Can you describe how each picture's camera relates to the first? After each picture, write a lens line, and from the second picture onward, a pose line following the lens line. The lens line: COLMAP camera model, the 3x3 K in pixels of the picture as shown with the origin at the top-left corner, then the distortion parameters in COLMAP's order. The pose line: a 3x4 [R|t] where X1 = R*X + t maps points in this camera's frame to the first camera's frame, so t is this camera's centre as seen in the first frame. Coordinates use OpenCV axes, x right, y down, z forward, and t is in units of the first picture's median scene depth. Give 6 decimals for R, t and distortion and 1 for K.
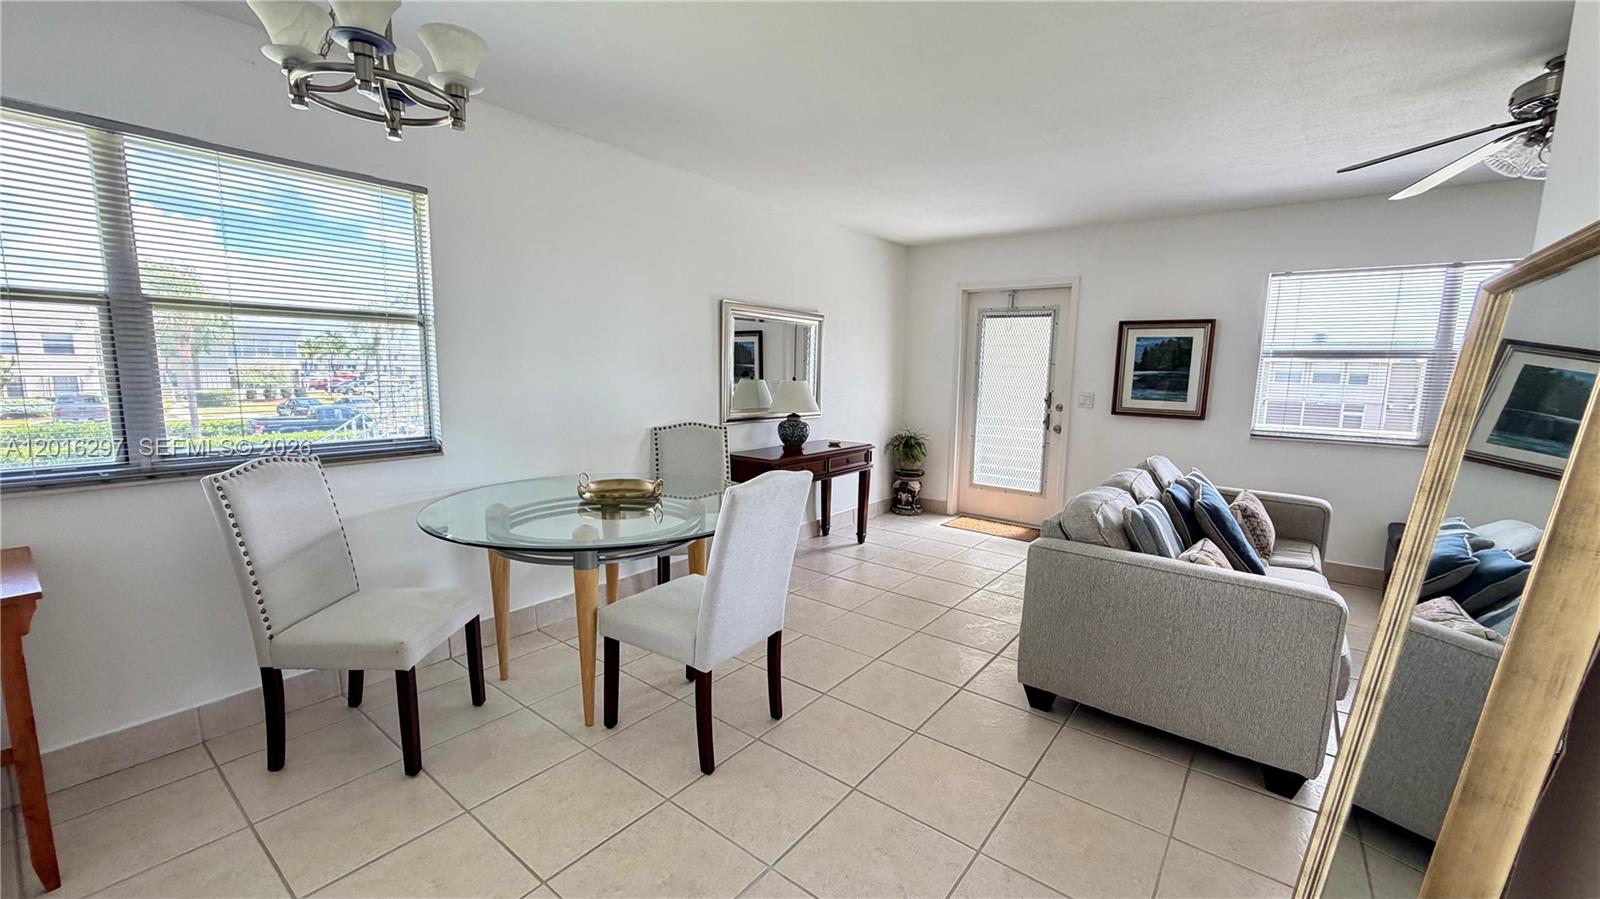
lens RADIAL K [[635.2, 0, 797.0], [0, 635.2, 447.8], [0, 0, 1]] dist [-0.001486, -0.000236]
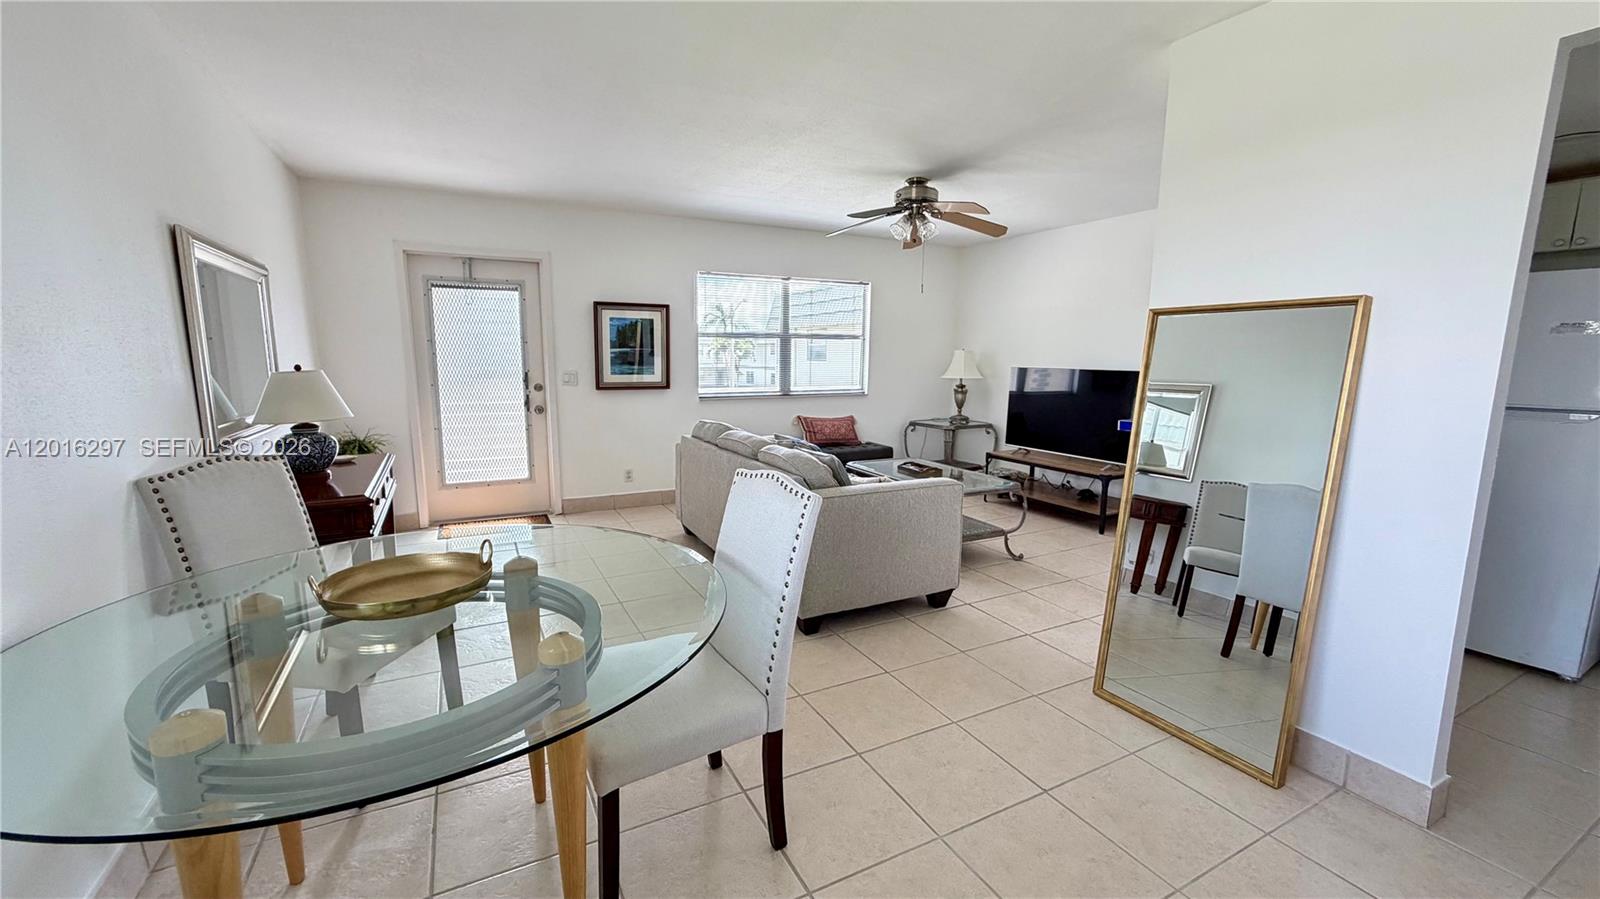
lens RADIAL K [[635.2, 0, 796.5], [0, 635.2, 447.1], [0, 0, 1]] dist [-0.001486, -0.000236]
pose [[0.409680, -0.151355, 0.899585, -0.369299], [0.118373, 0.986622, 0.112091, -0.041471], [-0.904517, 0.060565, 0.422116, 0.282439]]
